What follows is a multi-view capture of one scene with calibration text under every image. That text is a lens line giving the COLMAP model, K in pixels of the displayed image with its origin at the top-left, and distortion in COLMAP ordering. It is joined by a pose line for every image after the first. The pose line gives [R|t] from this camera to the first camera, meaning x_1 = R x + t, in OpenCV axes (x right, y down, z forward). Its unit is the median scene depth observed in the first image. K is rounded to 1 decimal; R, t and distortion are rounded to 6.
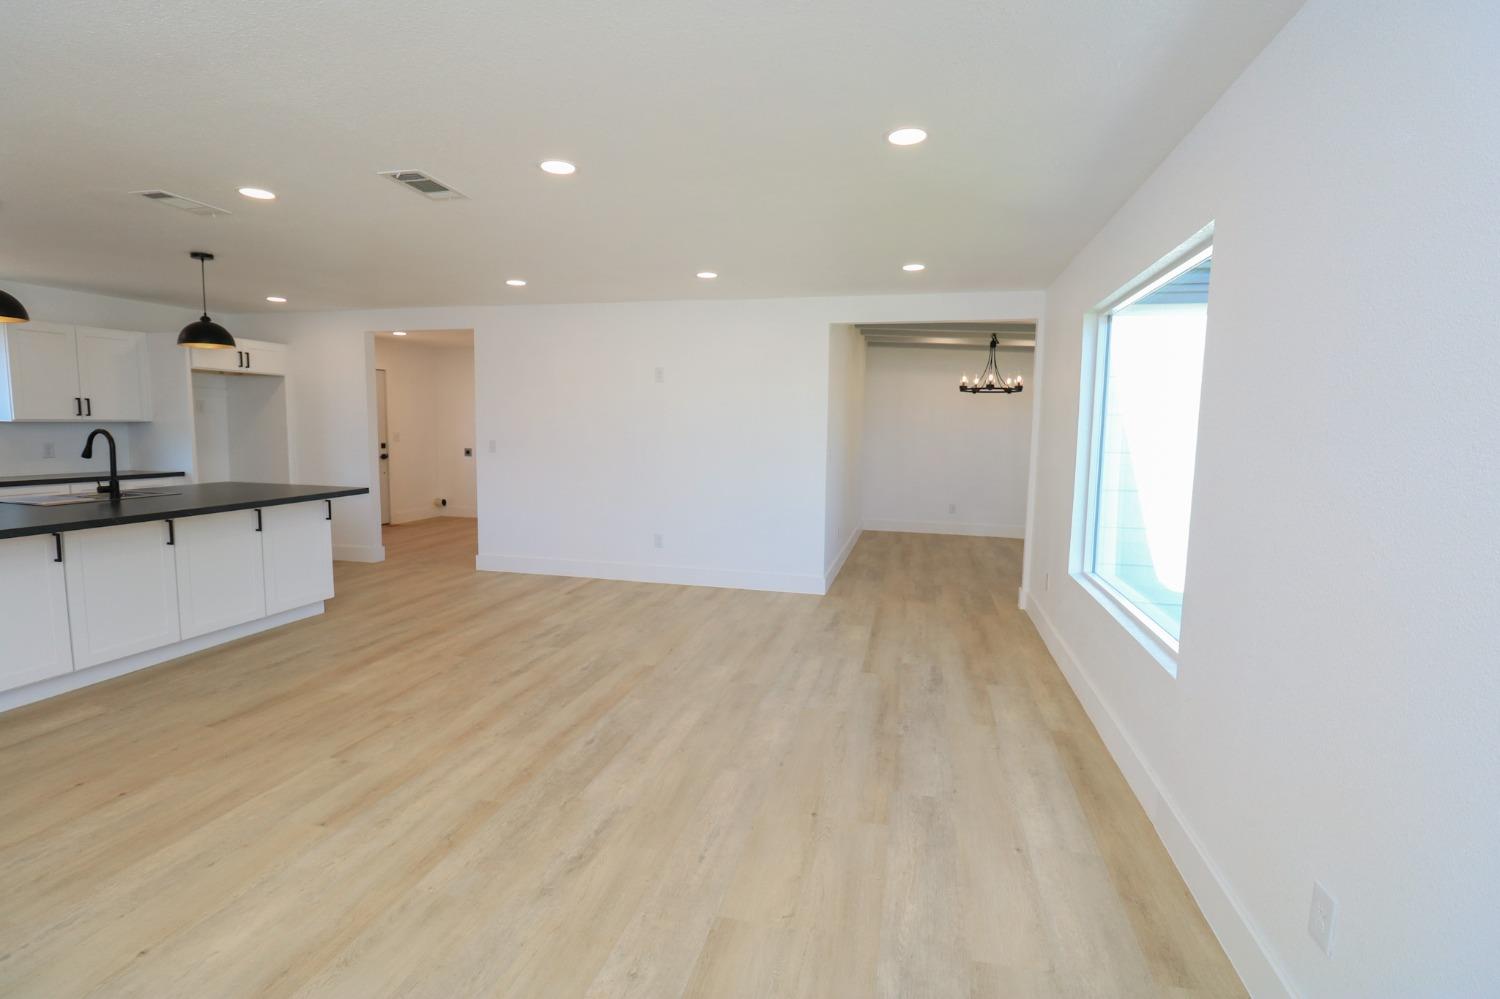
lens RADIAL K [[694.2, 0, 756.0], [0, 694.2, 501.7], [0, 0, 1]] dist [-0.004085, -0.009263]
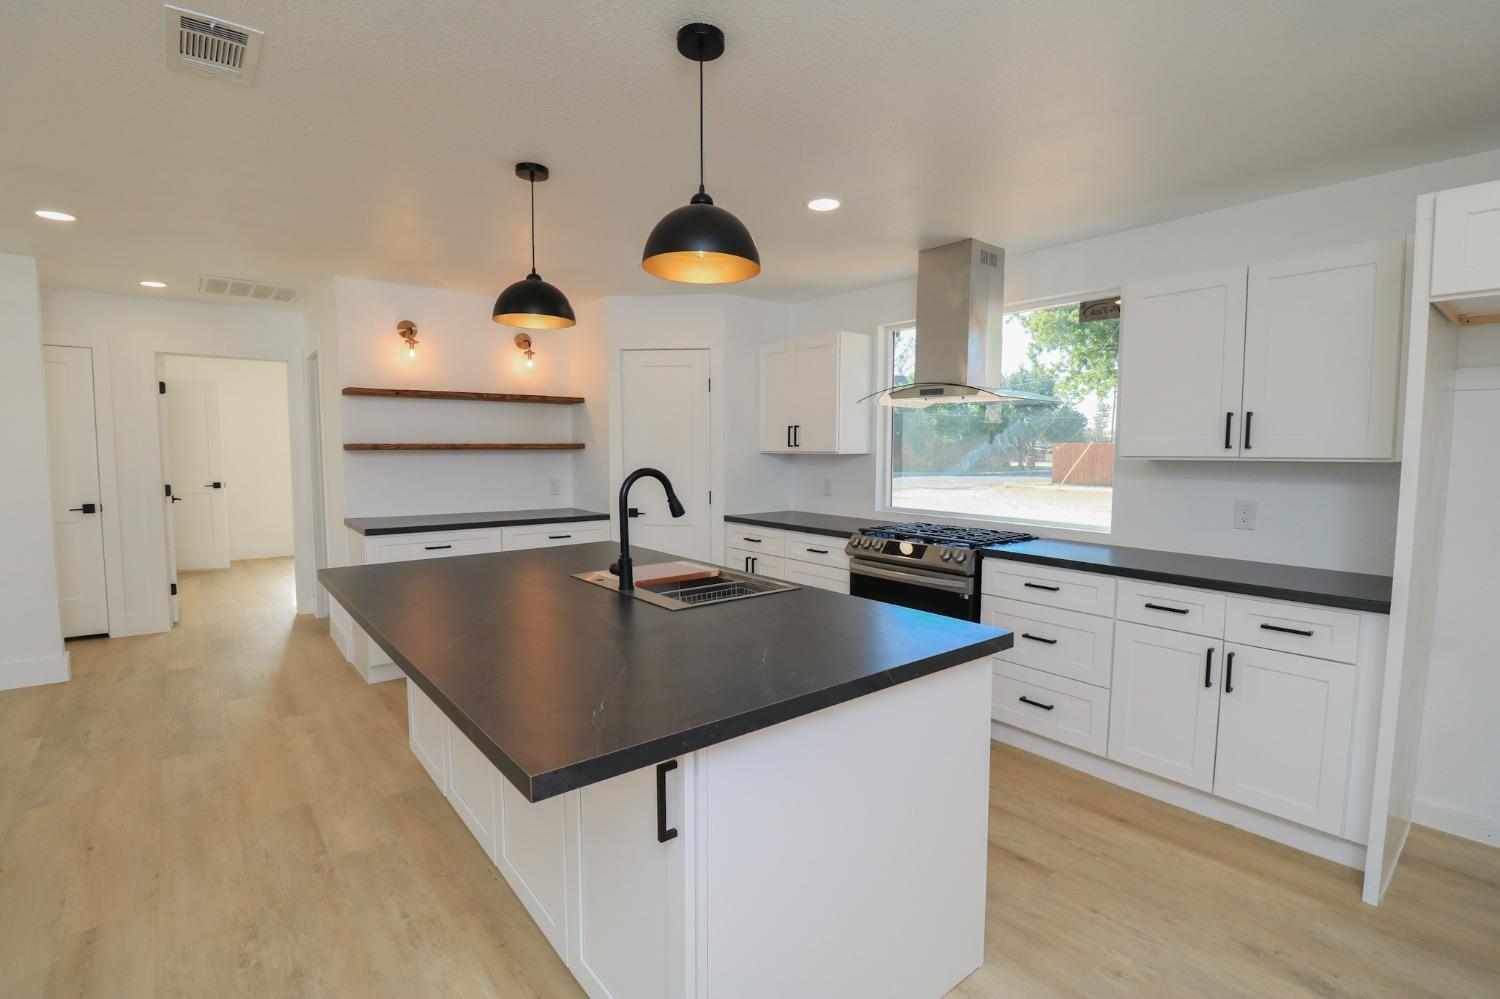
lens RADIAL K [[694.2, 0, 756.4], [0, 694.2, 500.7], [0, 0, 1]] dist [-0.004085, -0.009263]
pose [[-0.599612, 0.044257, -0.799066, -0.548208], [-0.099872, 0.986526, 0.129582, -0.166679], [0.794035, 0.157503, -0.587113, 1.448246]]
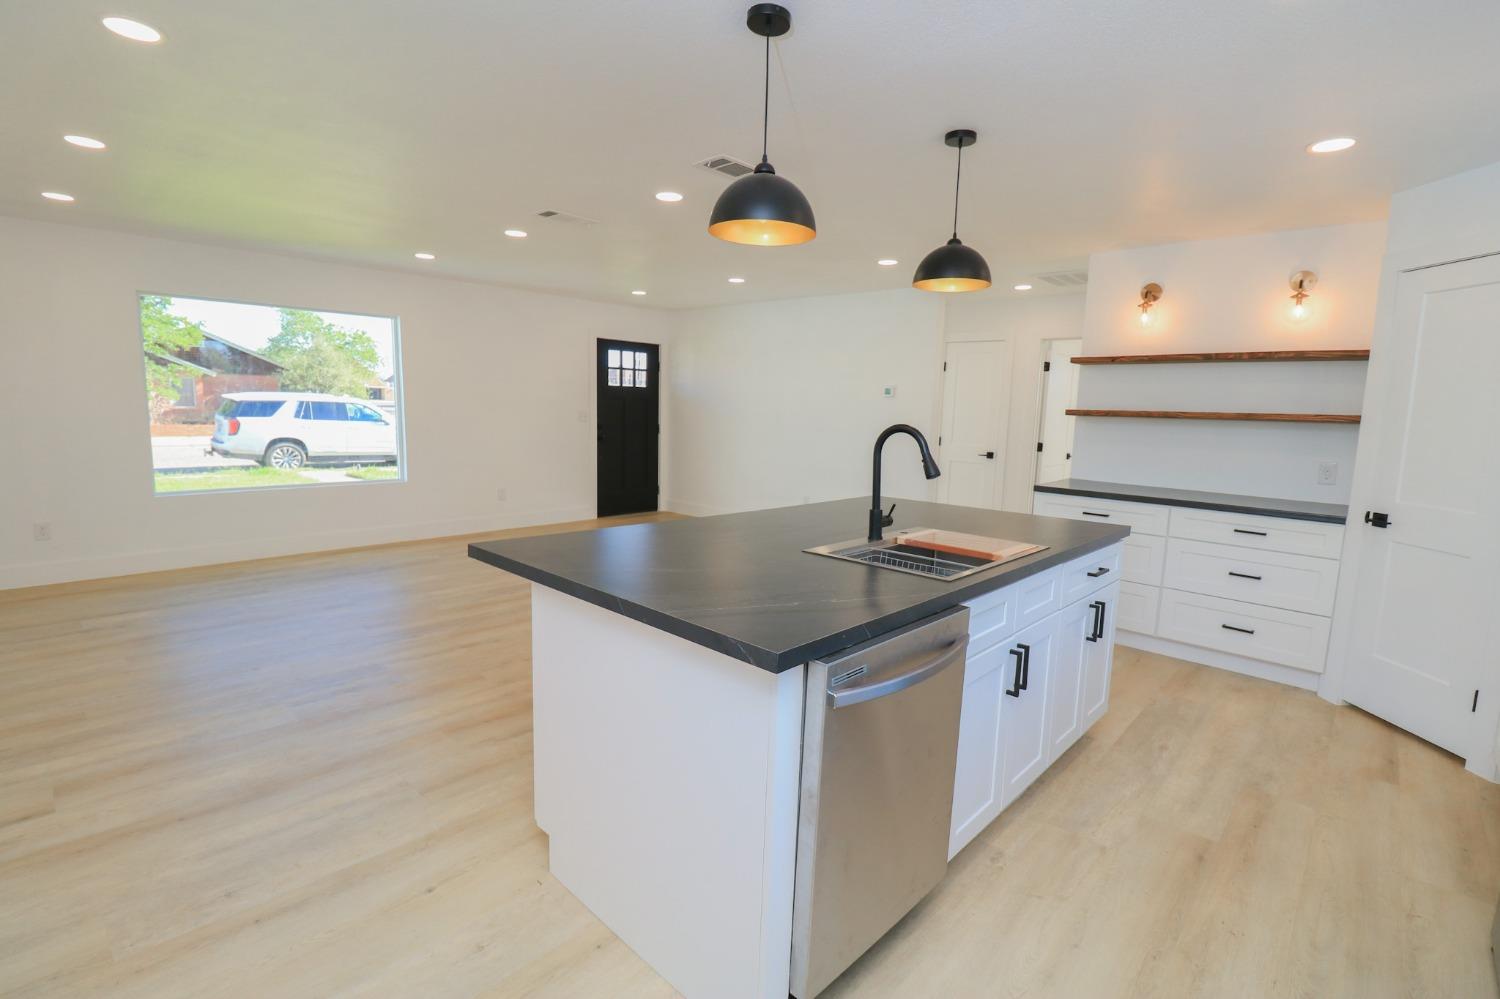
lens RADIAL K [[694.2, 0, 754.6], [0, 694.2, 499.8], [0, 0, 1]] dist [-0.004085, -0.009263]
pose [[-0.872173, -0.105729, 0.477635, -1.152706], [0.010809, 0.971962, 0.234890, -0.185211], [-0.489077, 0.210028, -0.846577, 1.593559]]
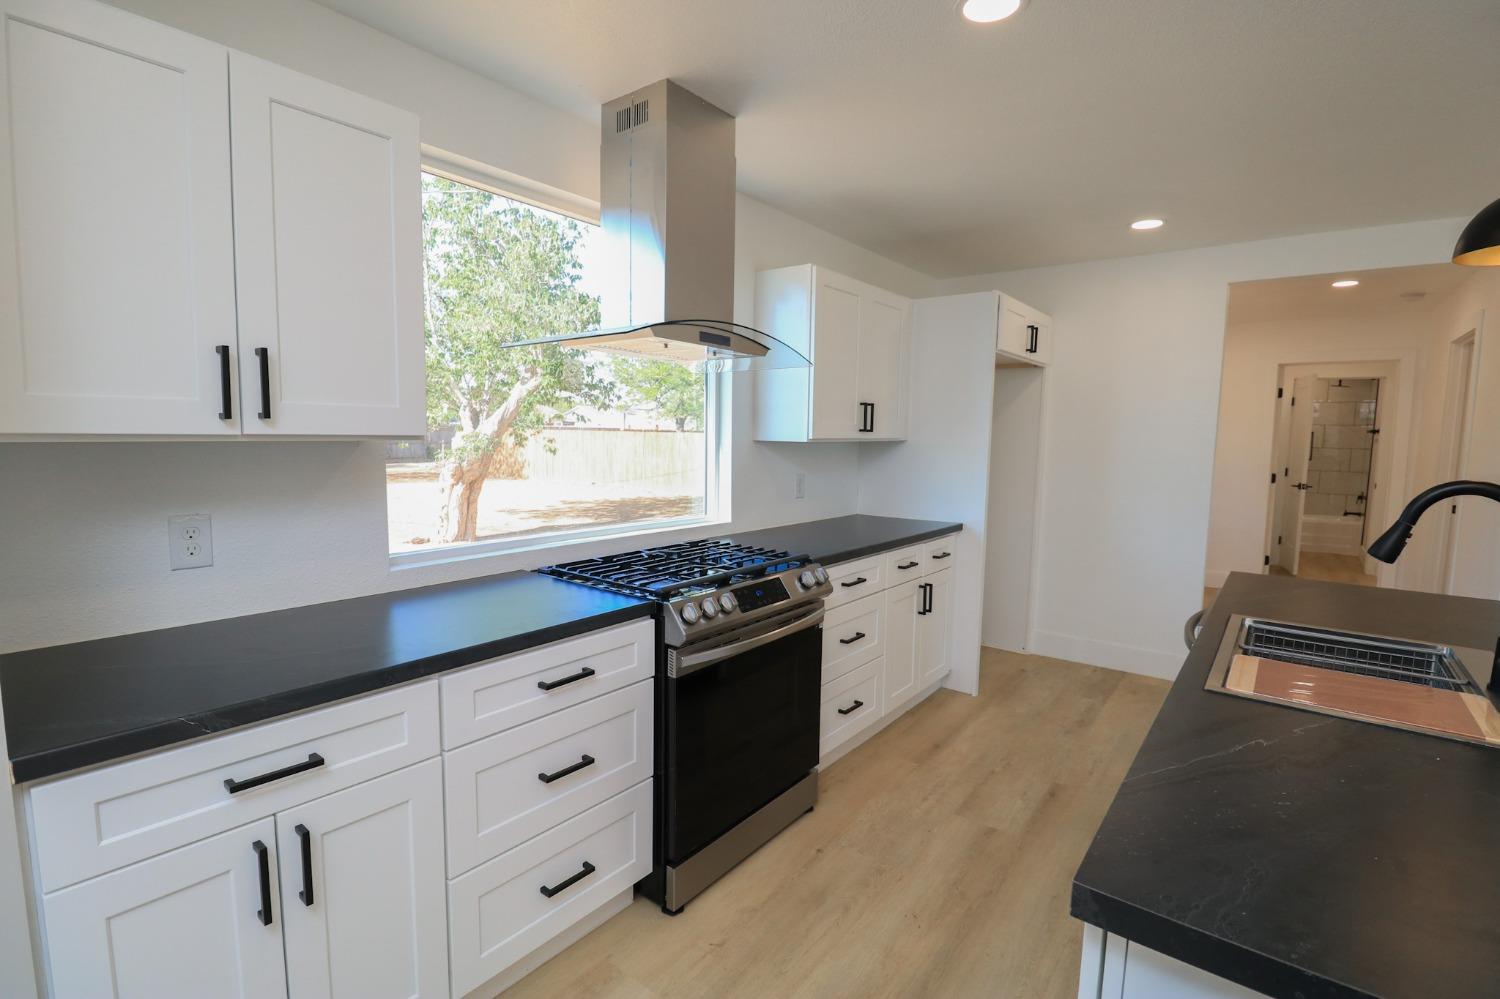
lens RADIAL K [[694.2, 0, 757.5], [0, 694.2, 501.5], [0, 0, 1]] dist [-0.004085, -0.009263]
pose [[0.914650, 0.042076, -0.402051, -1.160267], [-0.047630, 0.998858, -0.003822, -0.078952], [0.401431, 0.022645, 0.915609, 0.566013]]
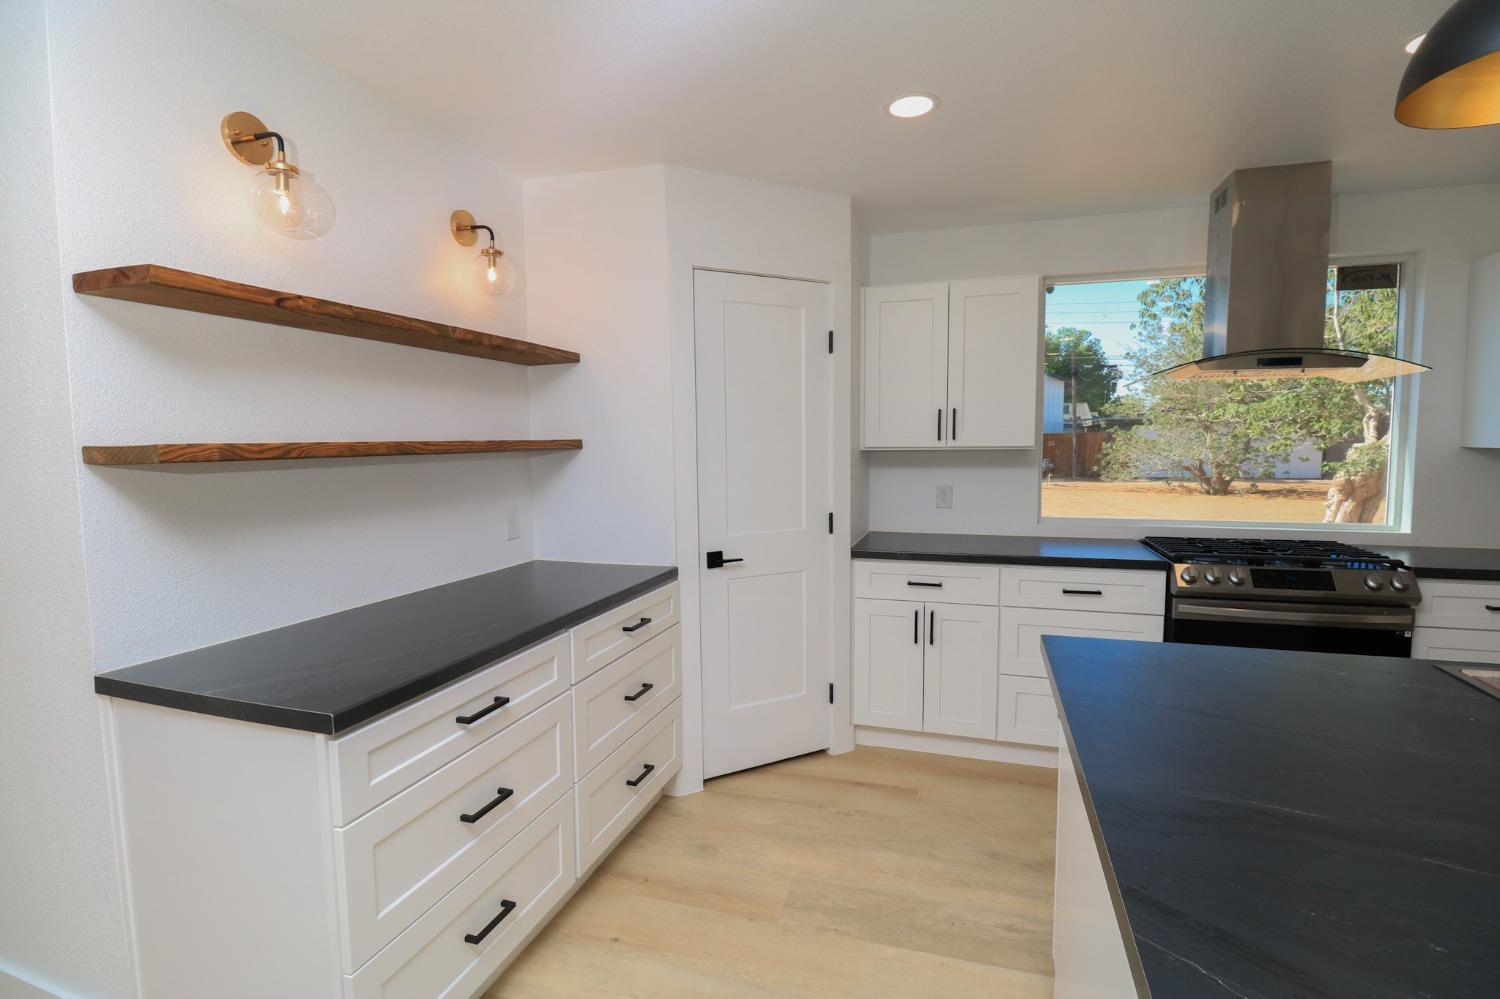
lens RADIAL K [[694.2, 0, 756.1], [0, 694.2, 501.2], [0, 0, 1]] dist [-0.004085, -0.009263]
pose [[-0.062642, 0.070524, -0.995541, -0.713862], [-0.098562, 0.992187, 0.076488, -0.078693], [0.993157, 0.102914, -0.055201, 0.614381]]
